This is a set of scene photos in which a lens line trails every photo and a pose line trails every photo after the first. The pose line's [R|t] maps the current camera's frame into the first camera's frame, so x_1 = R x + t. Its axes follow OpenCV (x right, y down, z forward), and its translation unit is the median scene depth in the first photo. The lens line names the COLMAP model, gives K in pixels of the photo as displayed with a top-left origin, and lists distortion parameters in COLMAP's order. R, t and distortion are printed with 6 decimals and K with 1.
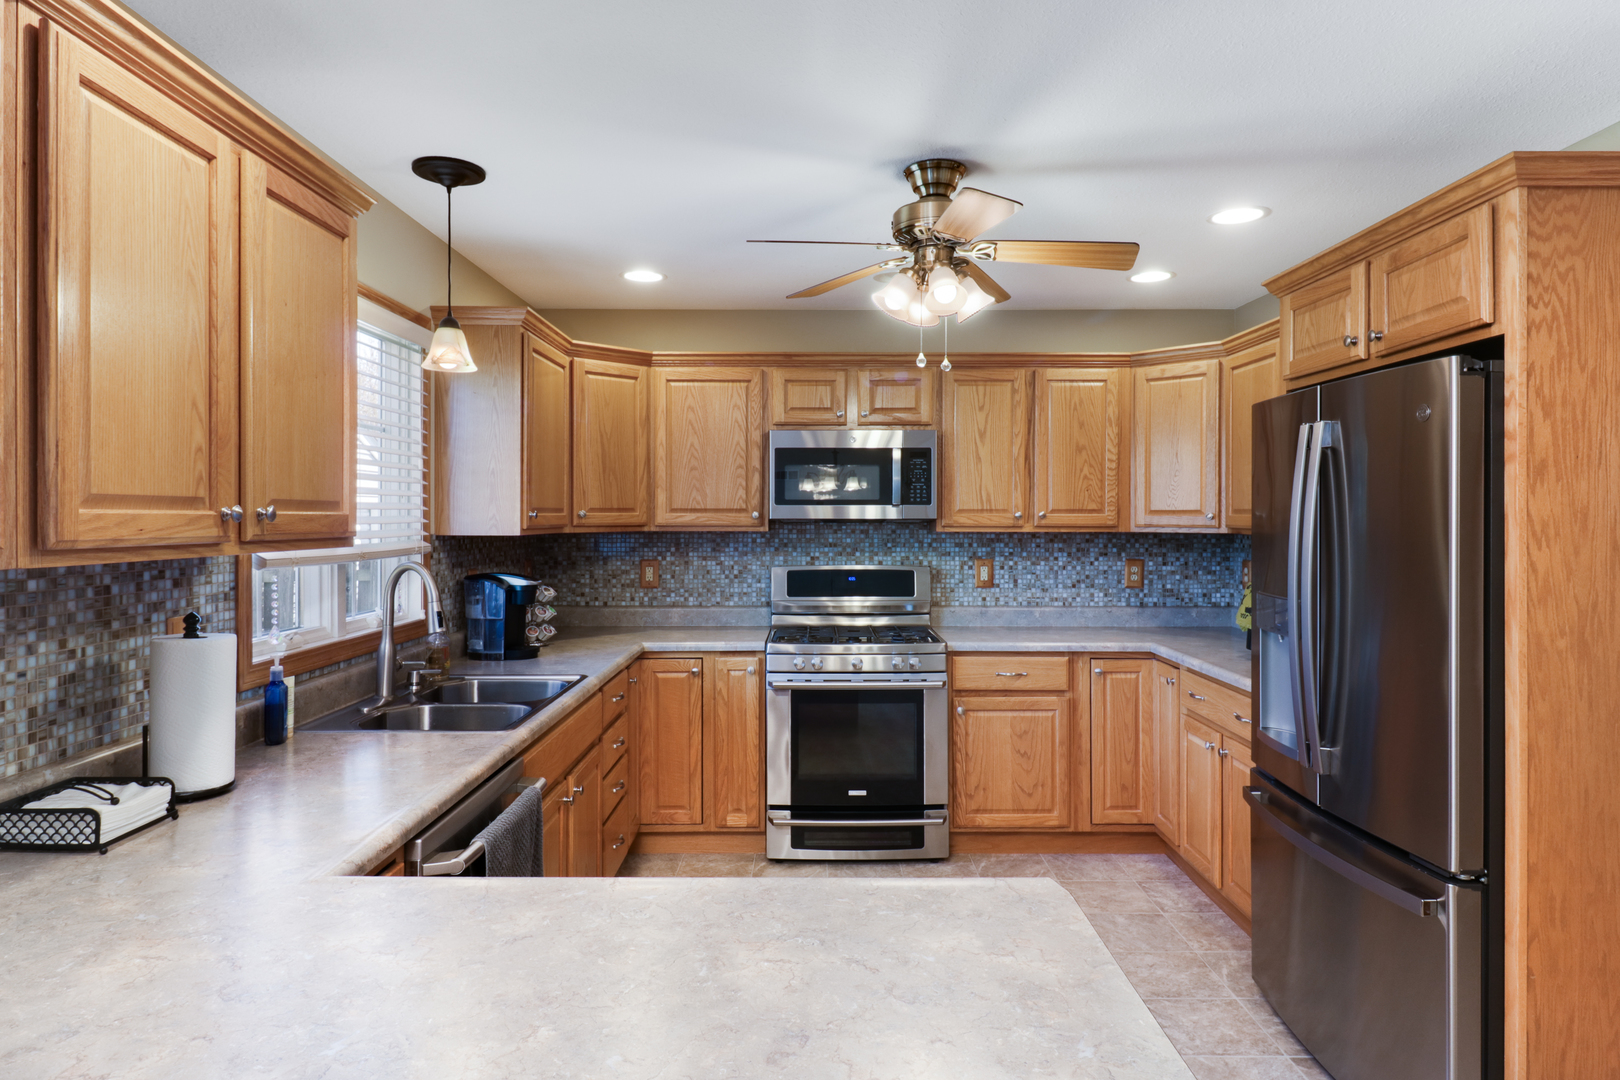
lens RADIAL K [[965.8, 0, 815.2], [0, 965.8, 522.3], [0, 0, 1]] dist [0.013097, -0.006458]
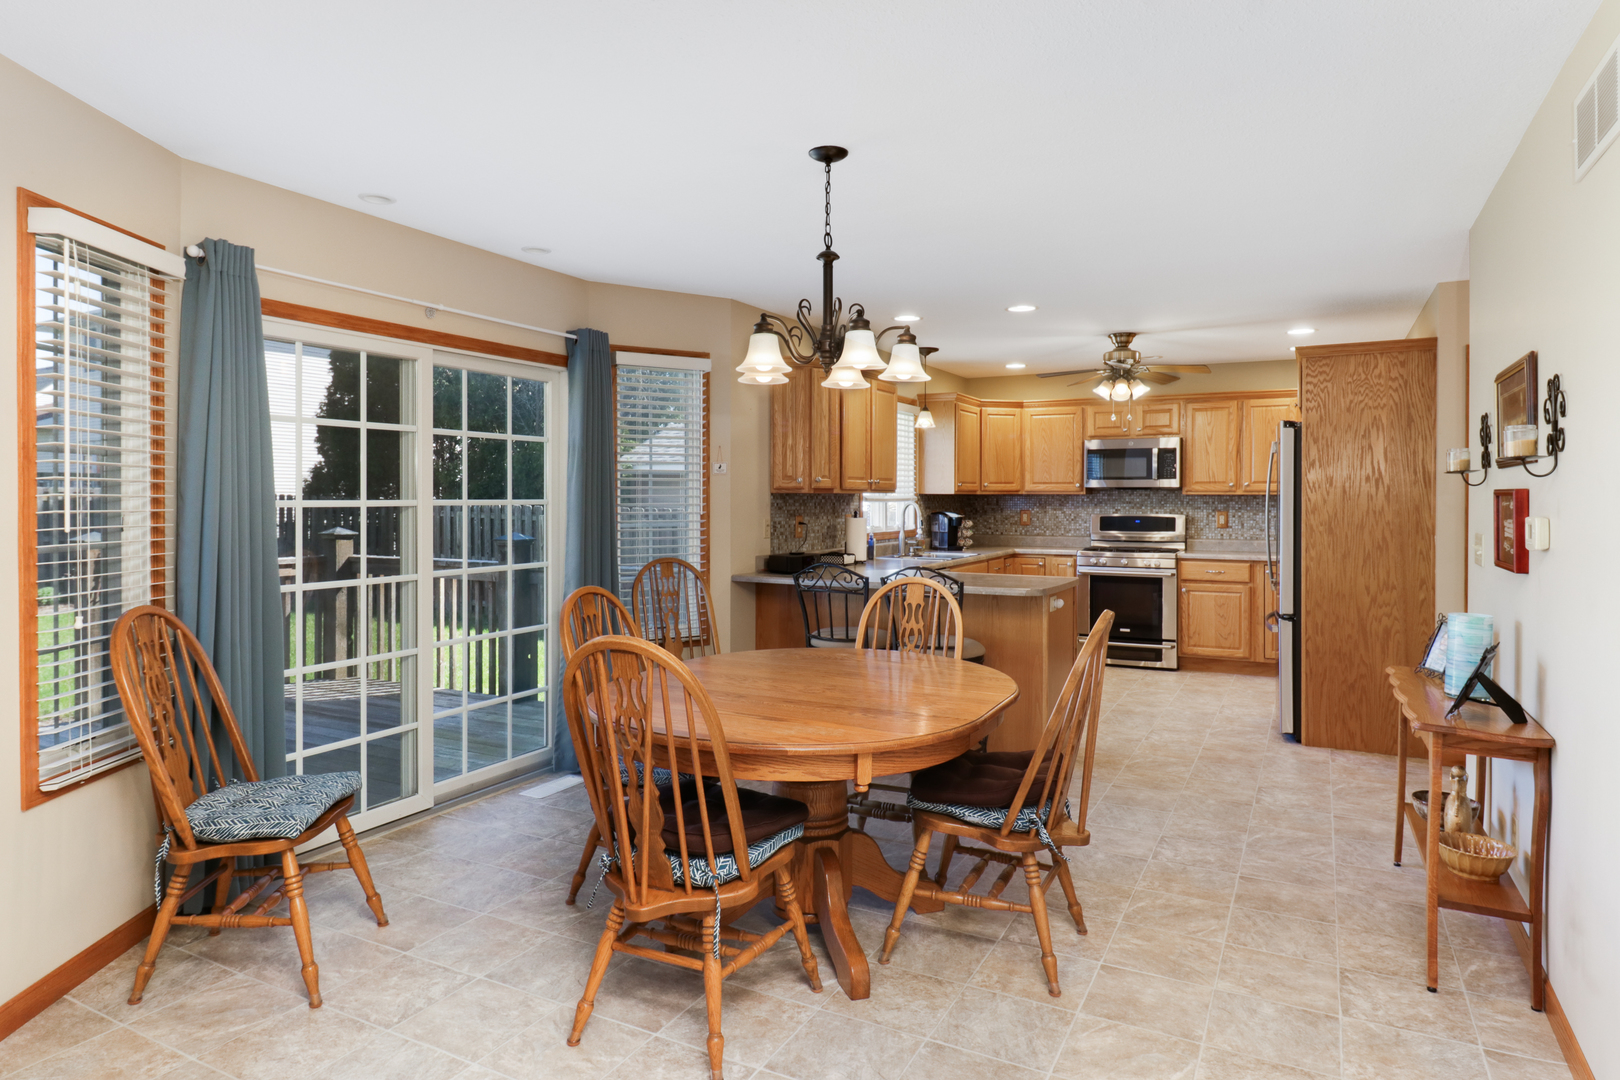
lens RADIAL K [[965.8, 0, 805.8], [0, 965.8, 506.4], [0, 0, 1]] dist [0.013097, -0.006458]
pose [[0.887437, 0.005267, -0.460898, 0.358133], [-0.003171, 0.999981, 0.005321, 0.026526], [0.460917, -0.003261, 0.887437, -0.972676]]
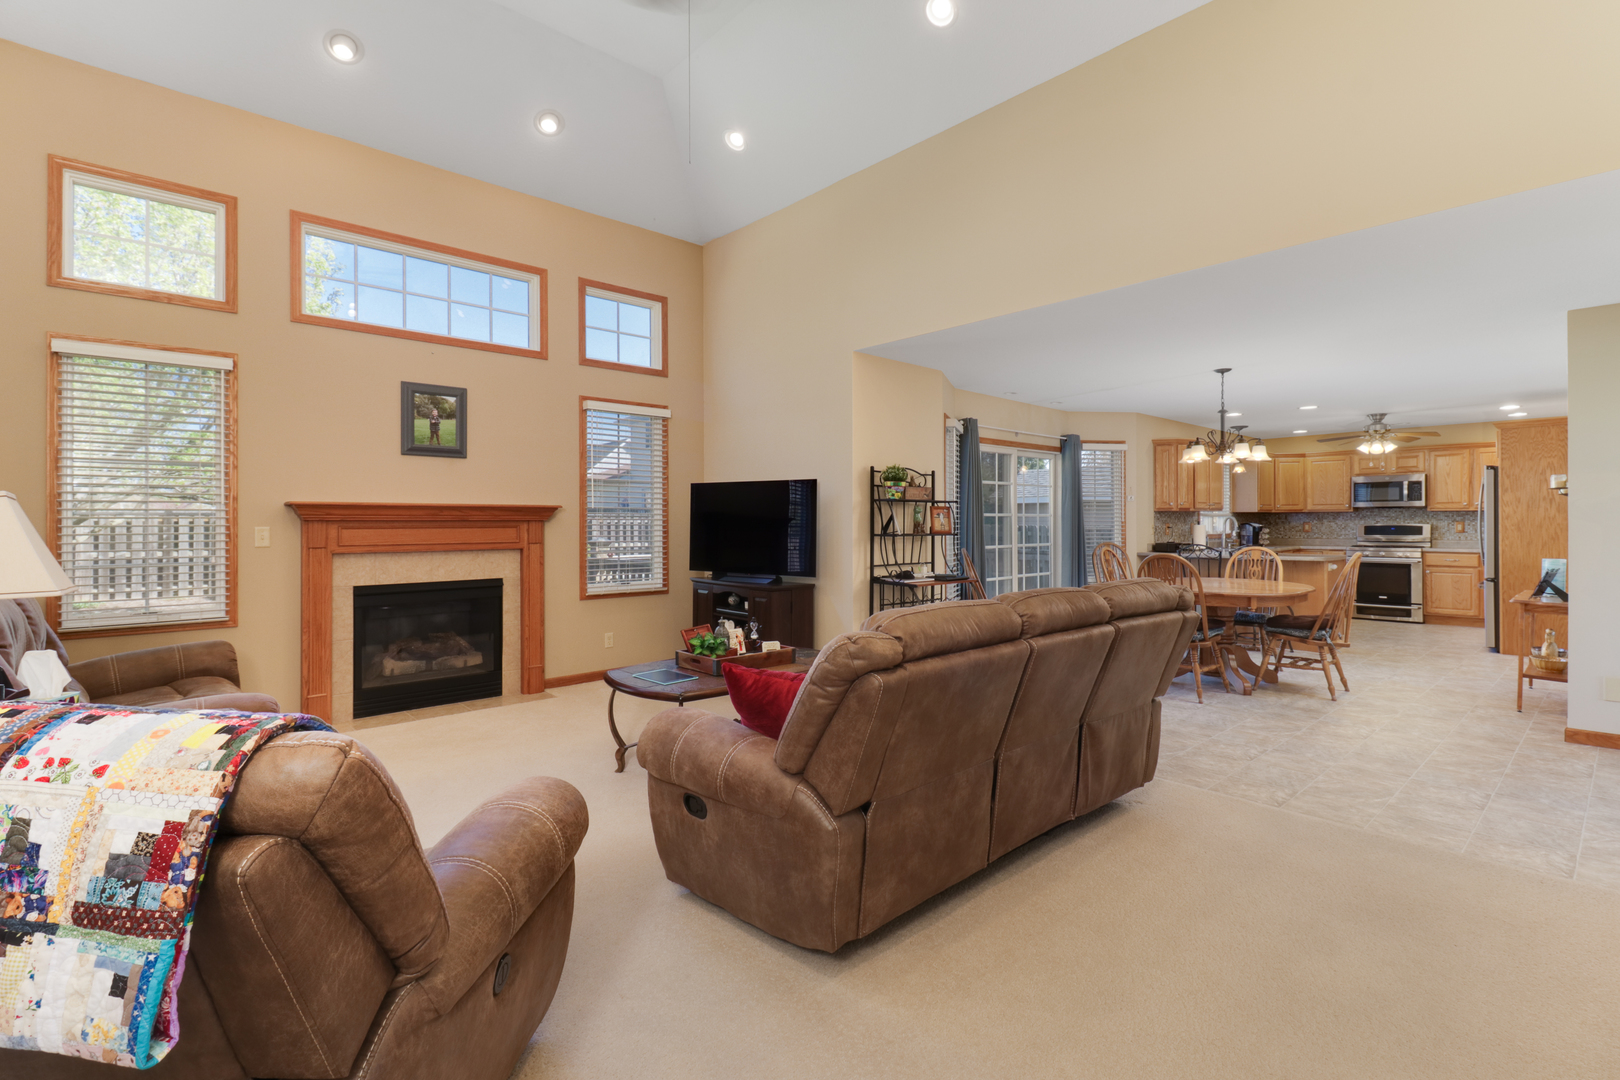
lens RADIAL K [[754.8, 0, 799.9], [0, 754.8, 523.6], [0, 0, 1]] dist [0.002797, -0.002094]
pose [[0.670707, -0.001615, -0.741721, 0.562848], [0.000050, 0.999998, -0.002132, 0.055057], [0.741722, 0.001393, 0.670705, -1.897164]]
